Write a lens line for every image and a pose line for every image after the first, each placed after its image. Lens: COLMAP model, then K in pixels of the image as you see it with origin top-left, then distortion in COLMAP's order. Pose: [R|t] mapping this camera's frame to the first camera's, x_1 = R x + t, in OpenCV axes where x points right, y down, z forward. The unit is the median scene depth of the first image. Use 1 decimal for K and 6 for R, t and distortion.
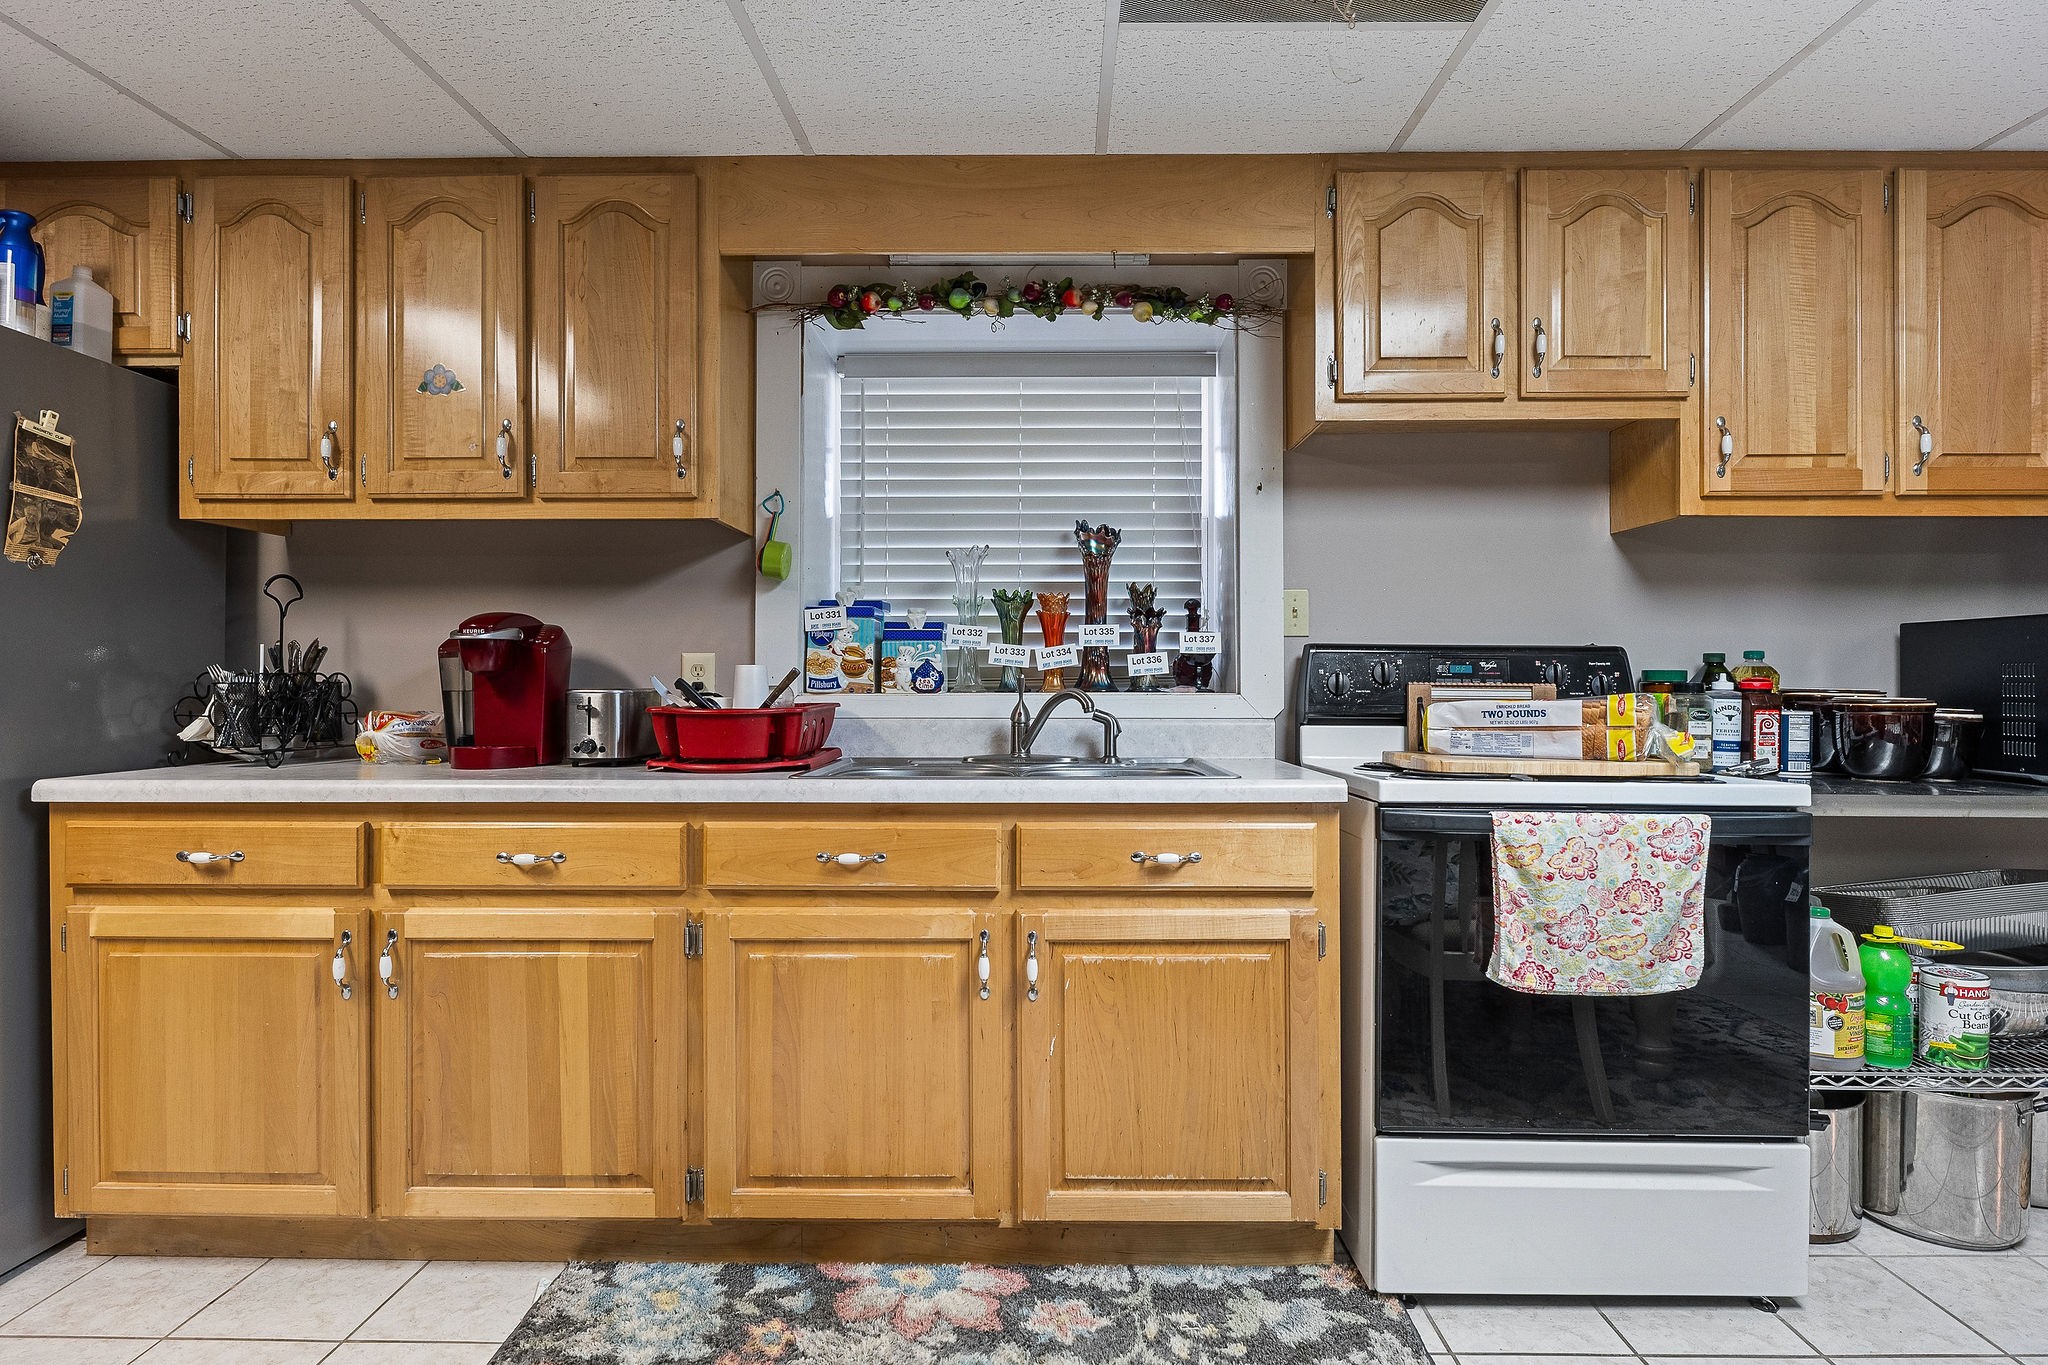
lens RADIAL K [[1188.2, 0, 1024.0], [0, 1188.2, 682.5], [0, 0, 1]] dist [0.002109, 0.000728]
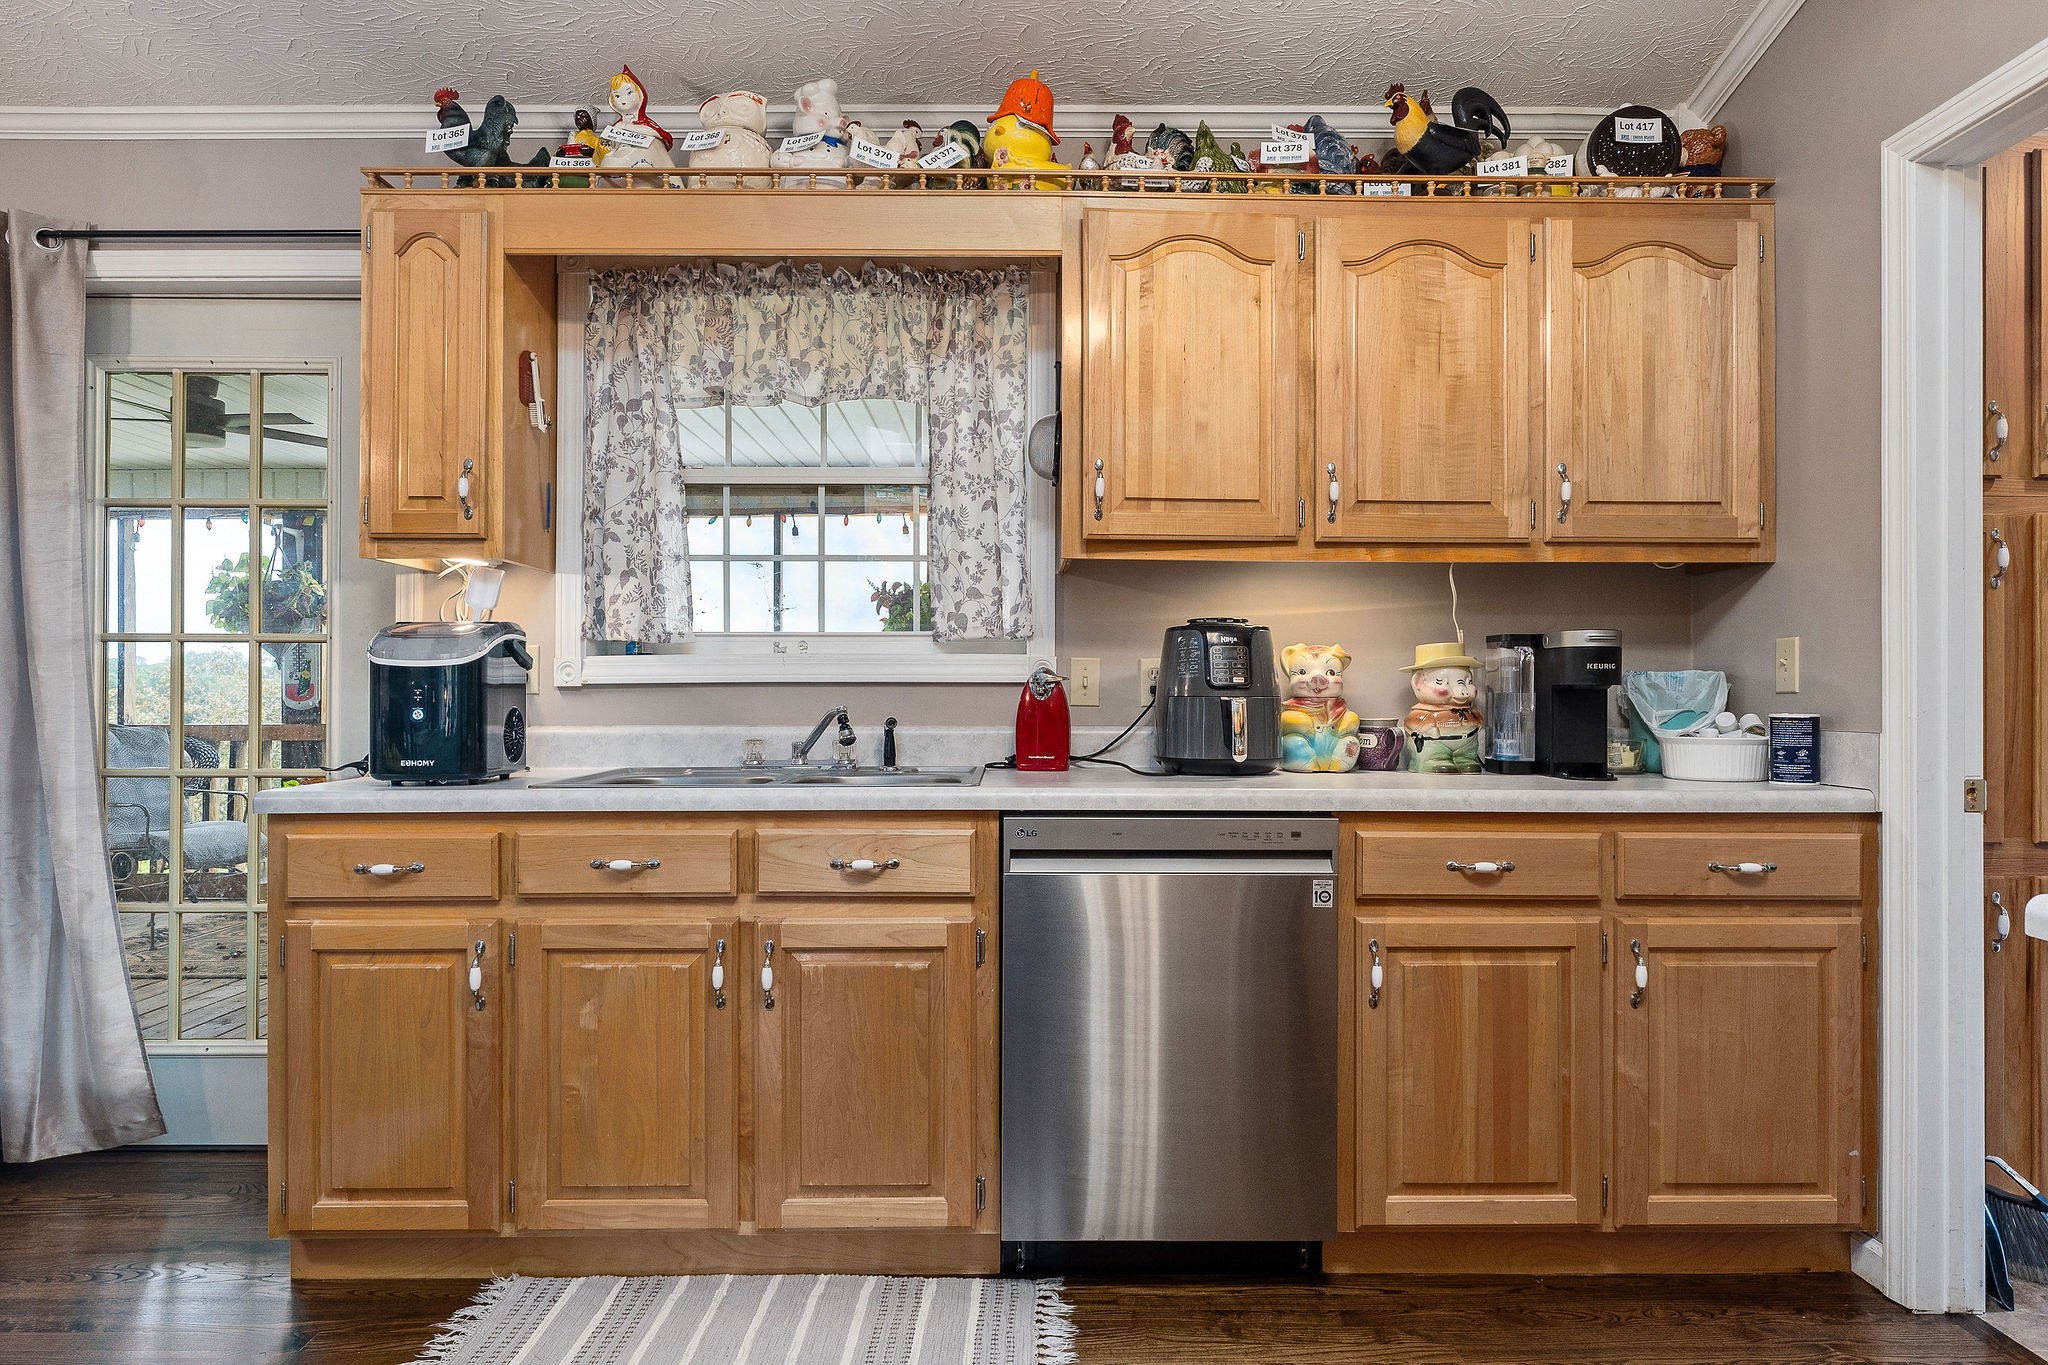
lens RADIAL K [[1188.2, 0, 1024.0], [0, 1188.2, 682.5], [0, 0, 1]] dist [0.002109, 0.000728]
pose [[0.999282, 0.004474, 0.037621, -0.442947], [-0.004240, 0.999971, -0.006297, -0.000287], [-0.037648, 0.006133, 0.999272, 0.004314]]
